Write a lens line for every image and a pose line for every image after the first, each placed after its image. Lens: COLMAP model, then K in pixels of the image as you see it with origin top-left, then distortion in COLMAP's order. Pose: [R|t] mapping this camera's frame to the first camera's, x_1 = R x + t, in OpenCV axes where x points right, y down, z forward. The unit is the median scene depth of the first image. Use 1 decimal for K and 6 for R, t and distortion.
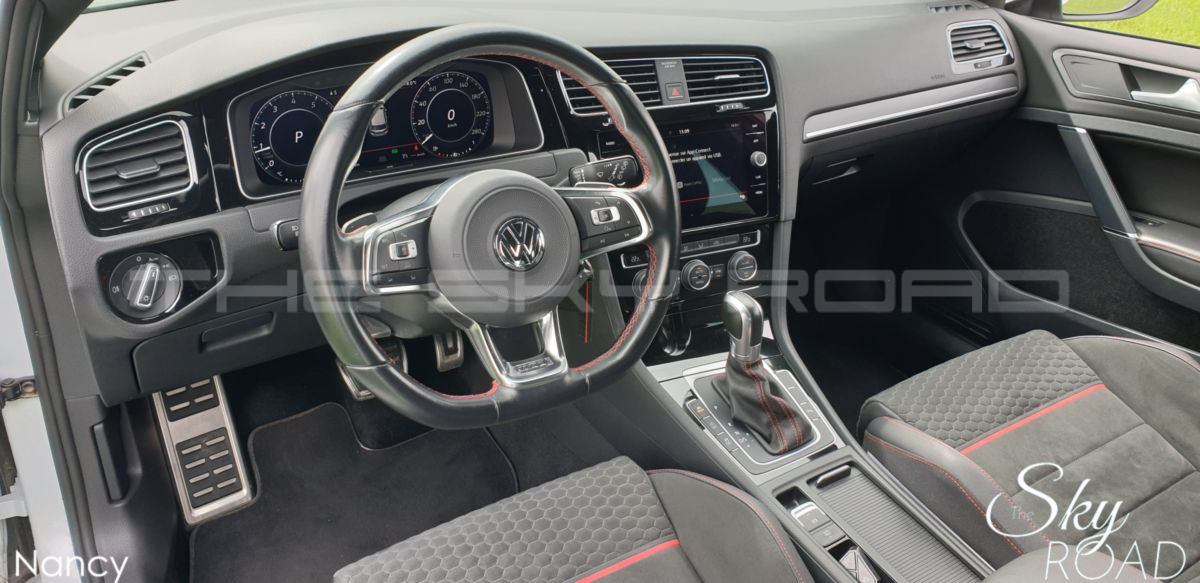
lens RADIAL K [[947.8, 0, 611.1], [0, 947.8, 289.5], [0, 0, 1]] dist [0.192111, -0.585916]
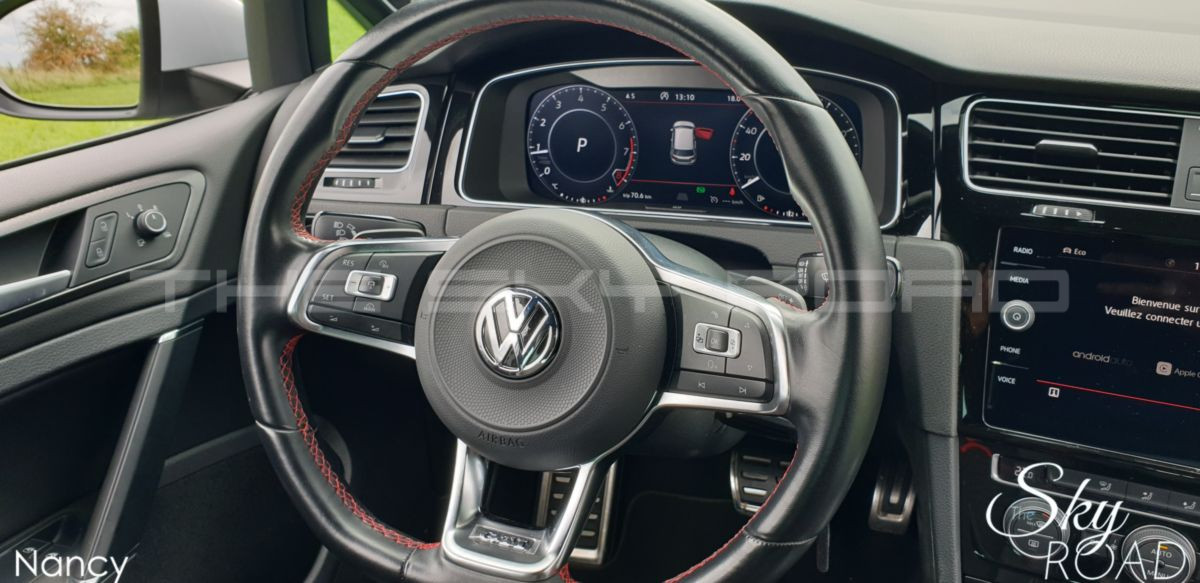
lens RADIAL K [[959.6, 0, 623.5], [0, 959.6, 286.0], [0, 0, 1]] dist [0.013724, 0.007844]
pose [[0.603962, 0.249533, -0.756943, 0.267887], [-0.315200, 0.947081, 0.060716, -0.091539], [0.732037, 0.201918, 0.650654, 0.457178]]
